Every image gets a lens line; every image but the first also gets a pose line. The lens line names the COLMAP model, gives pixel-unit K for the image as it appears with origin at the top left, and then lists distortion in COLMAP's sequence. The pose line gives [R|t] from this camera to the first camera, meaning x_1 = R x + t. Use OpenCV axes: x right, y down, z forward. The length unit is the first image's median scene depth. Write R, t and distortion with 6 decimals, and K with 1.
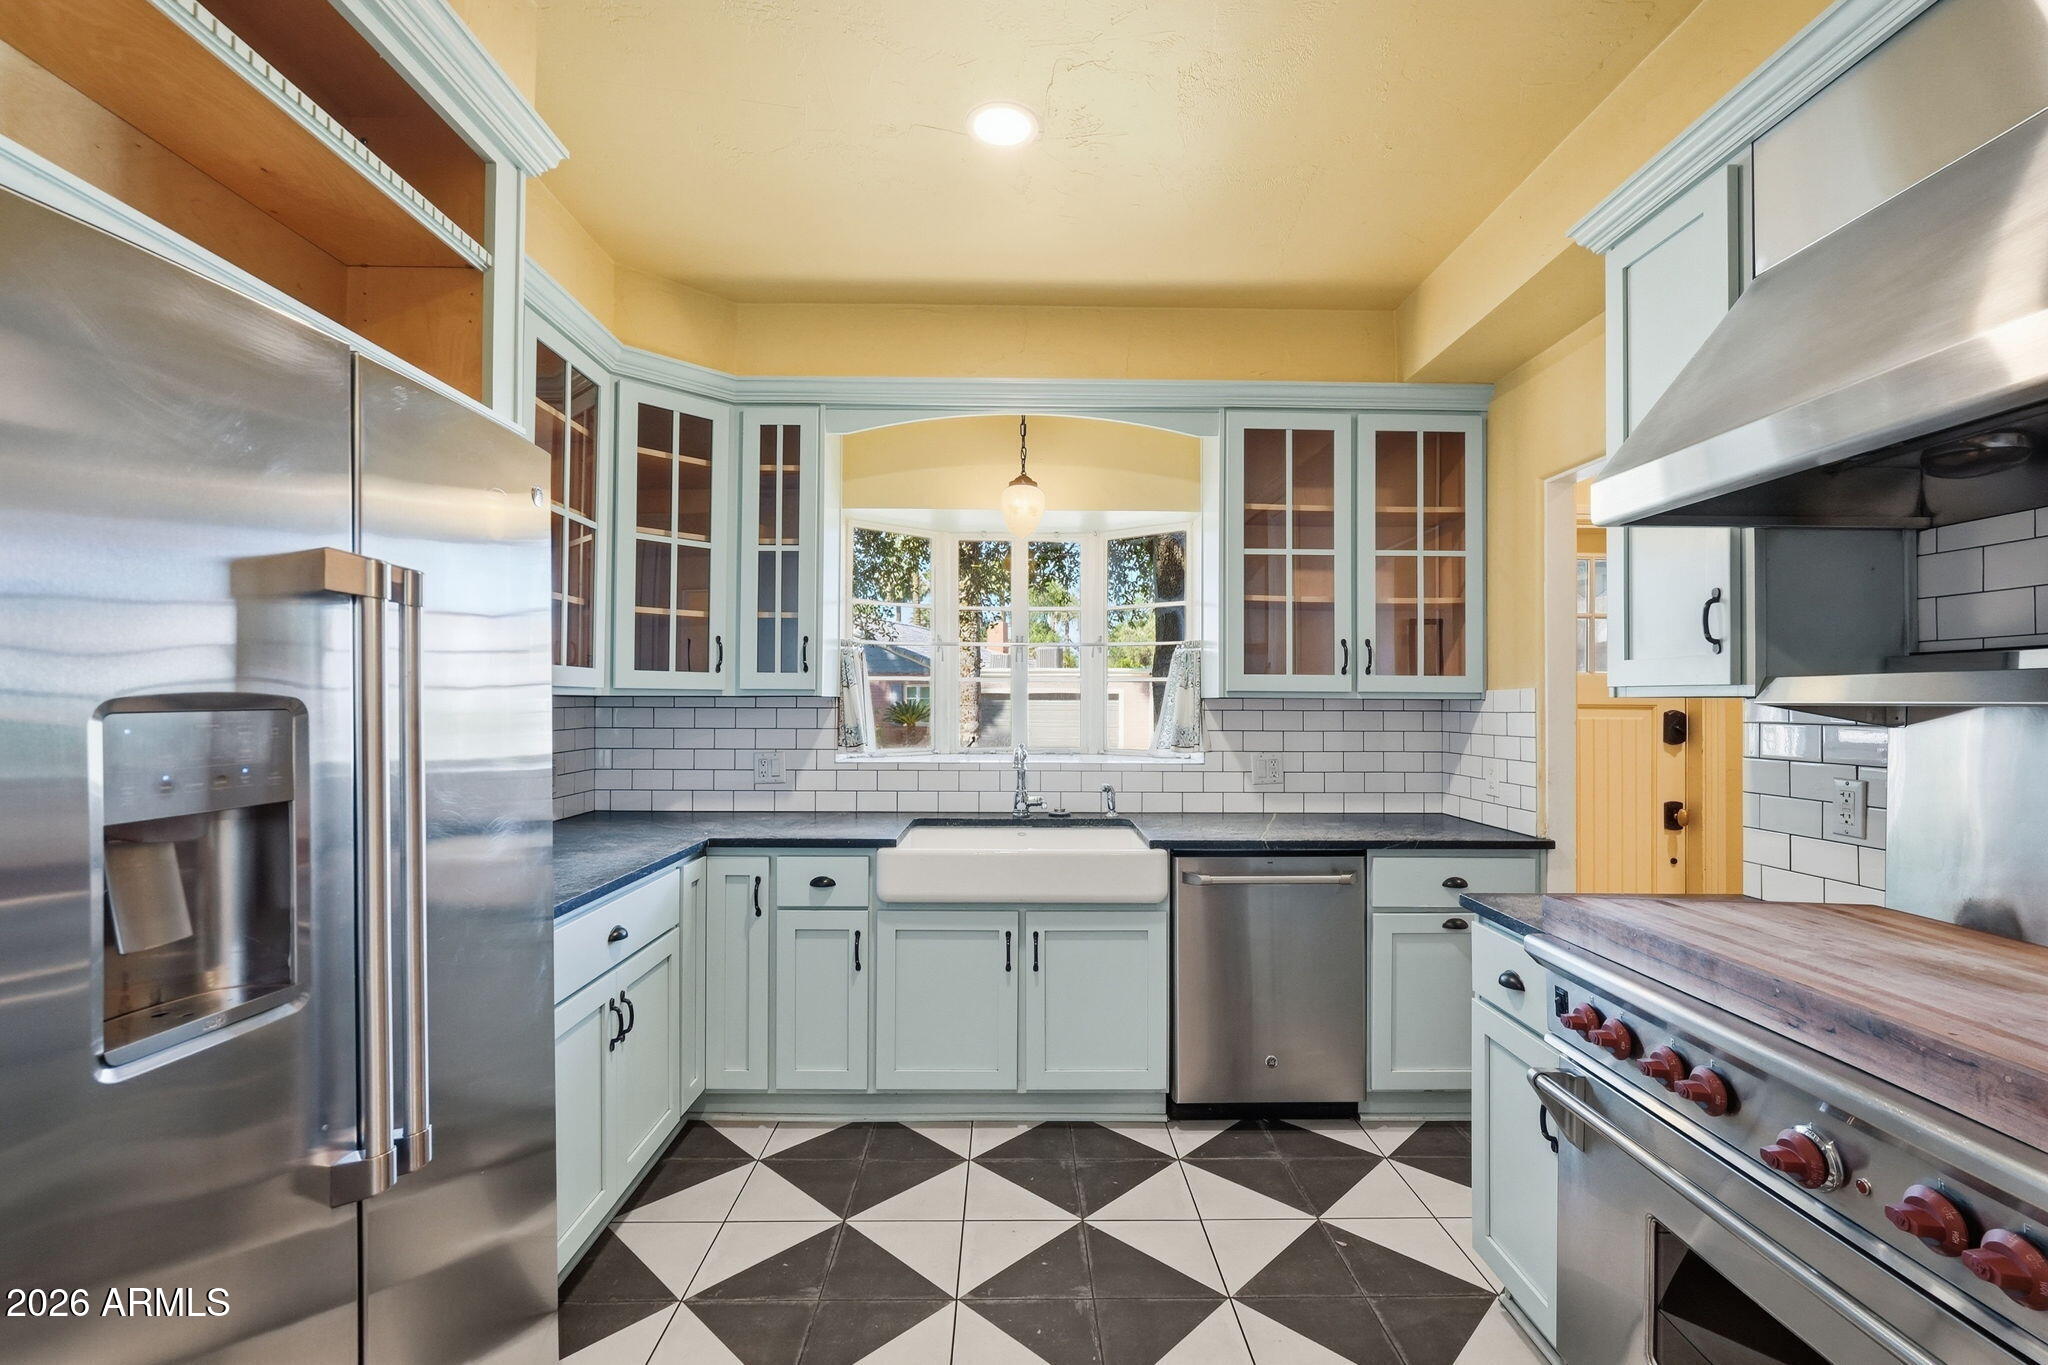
lens RADIAL K [[907.0, 0, 1027.3], [0, 907.0, 682.8], [0, 0, 1]] dist [-0.020970, 0.008903]
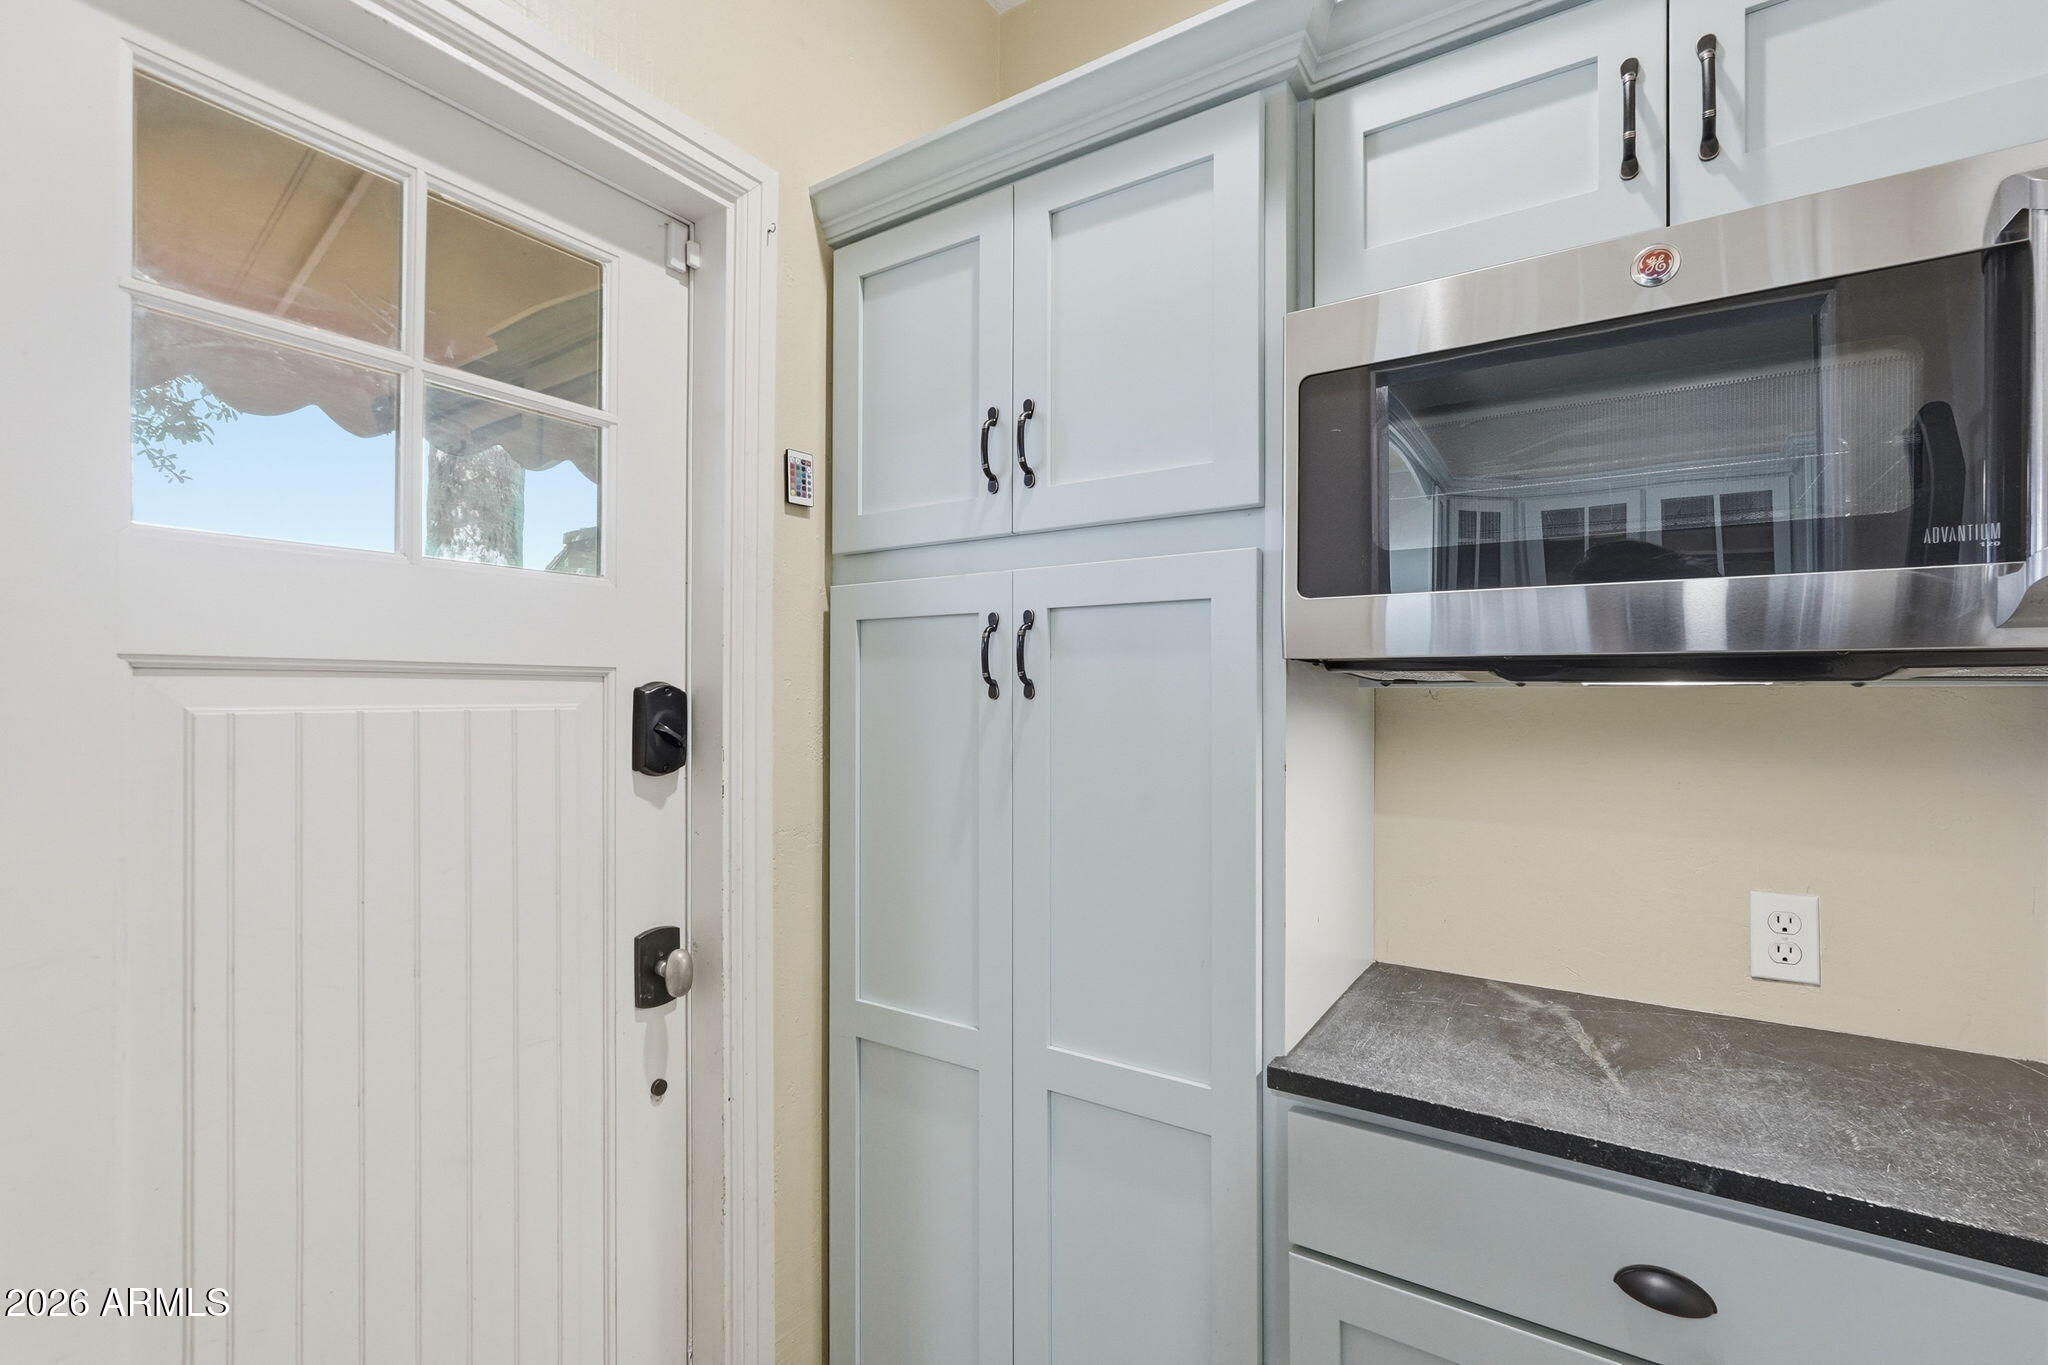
lens RADIAL K [[907.0, 0, 1027.3], [0, 907.0, 682.8], [0, 0, 1]] dist [-0.020970, 0.008903]
pose [[0.563969, -0.001097, 0.825795, 0.606841], [-0.009312, 0.999927, 0.007688, 0.032094], [-0.825743, -0.012026, 0.563918, 0.811810]]
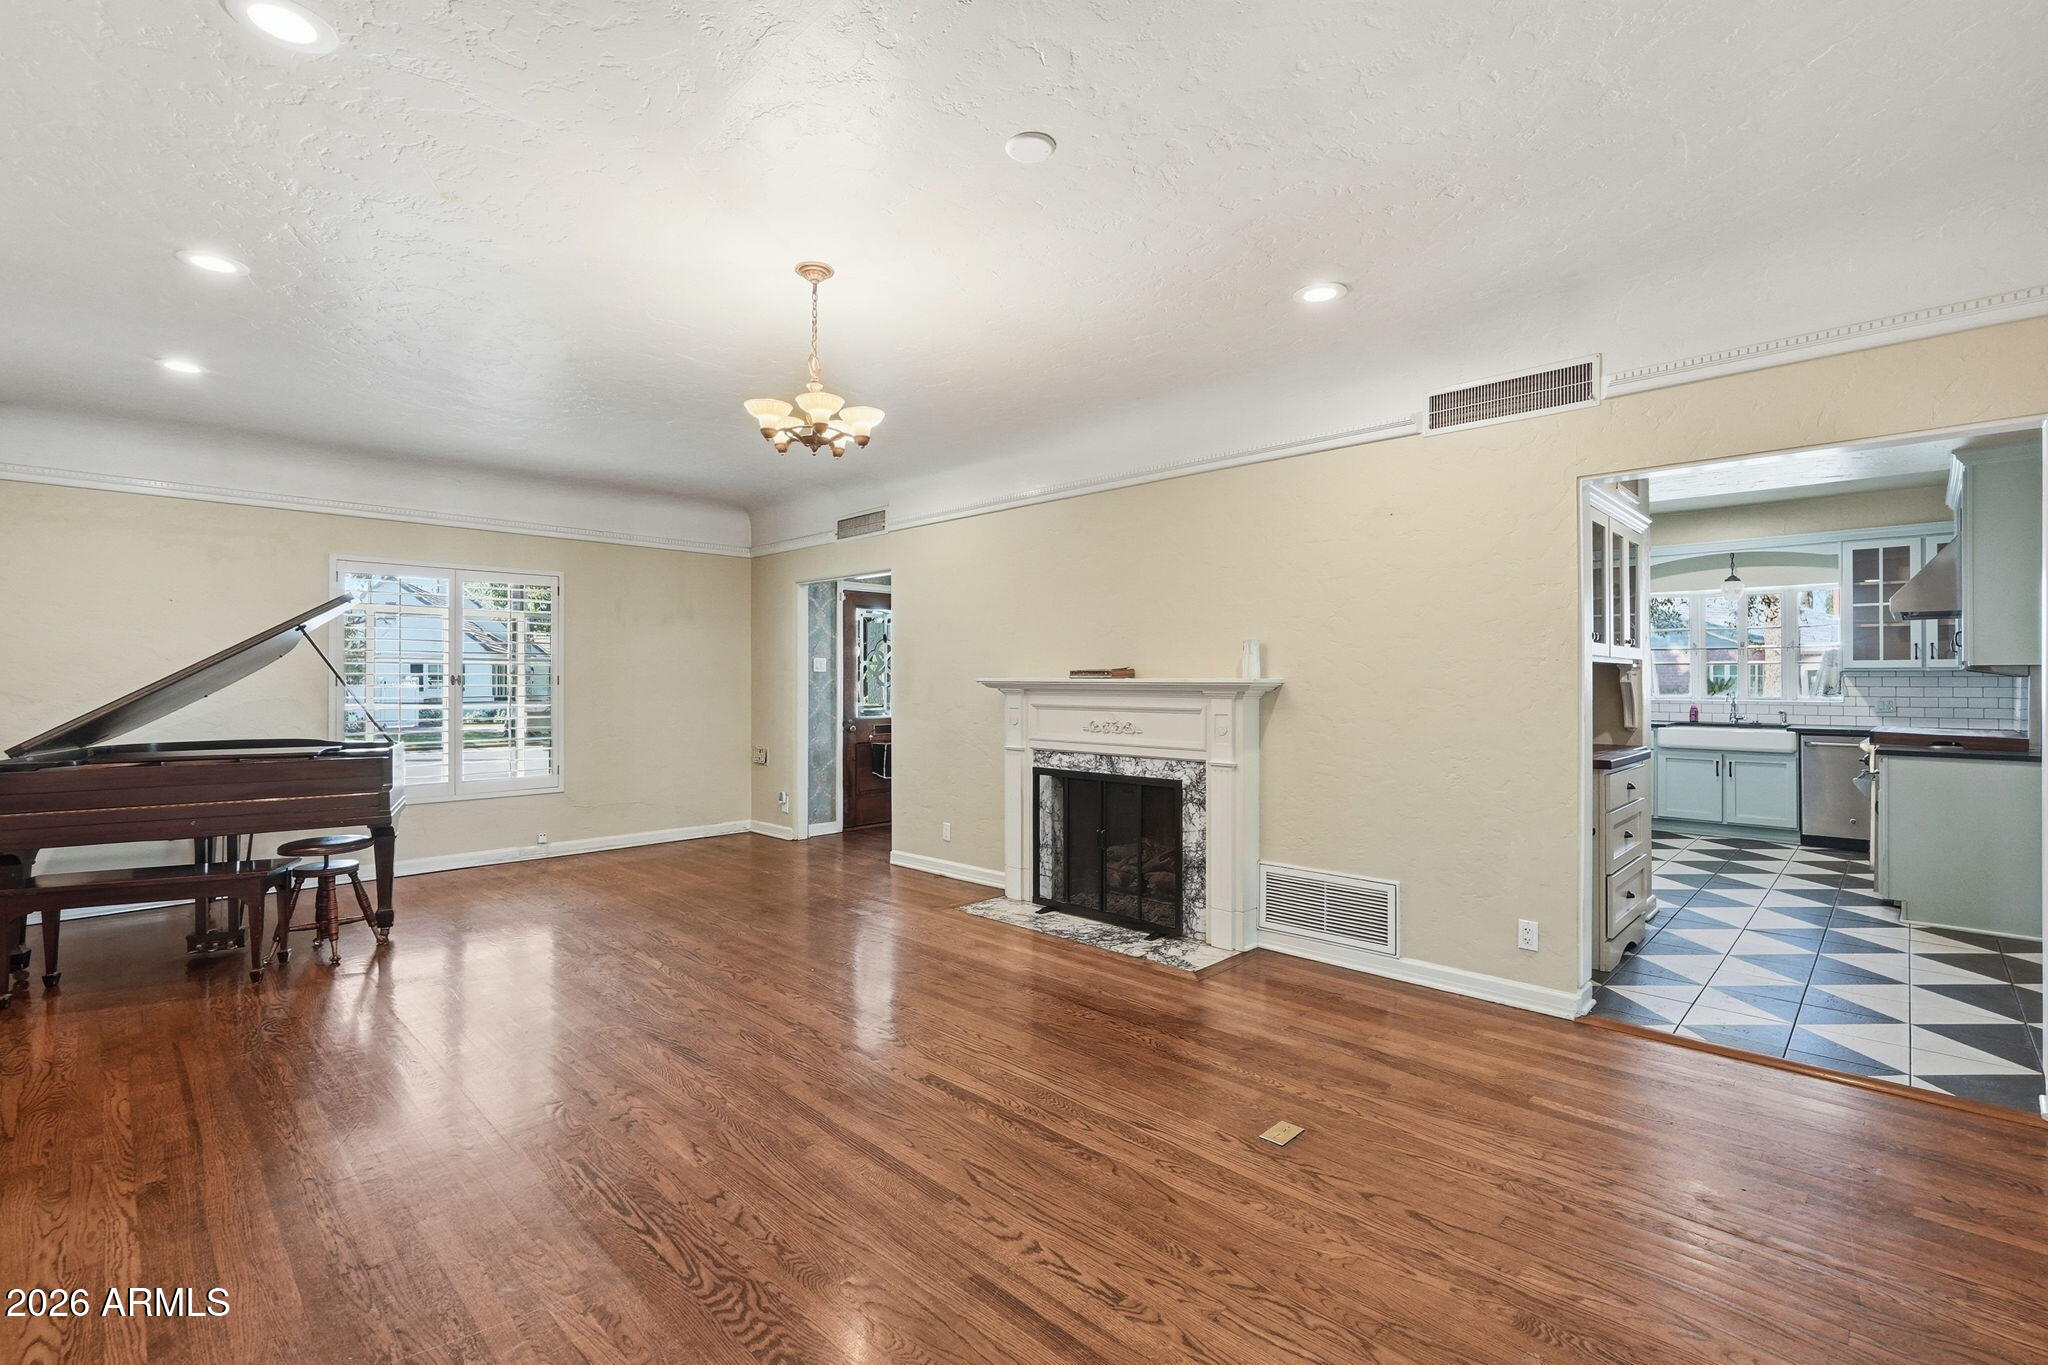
lens RADIAL K [[907.0, 0, 1027.3], [0, 907.0, 682.8], [0, 0, 1]] dist [-0.020970, 0.008903]
pose [[0.700020, -0.005256, -0.714103, 0.418710], [0.017697, 0.999793, 0.009989, -0.012730], [0.713903, -0.019630, 0.699969, -2.142180]]
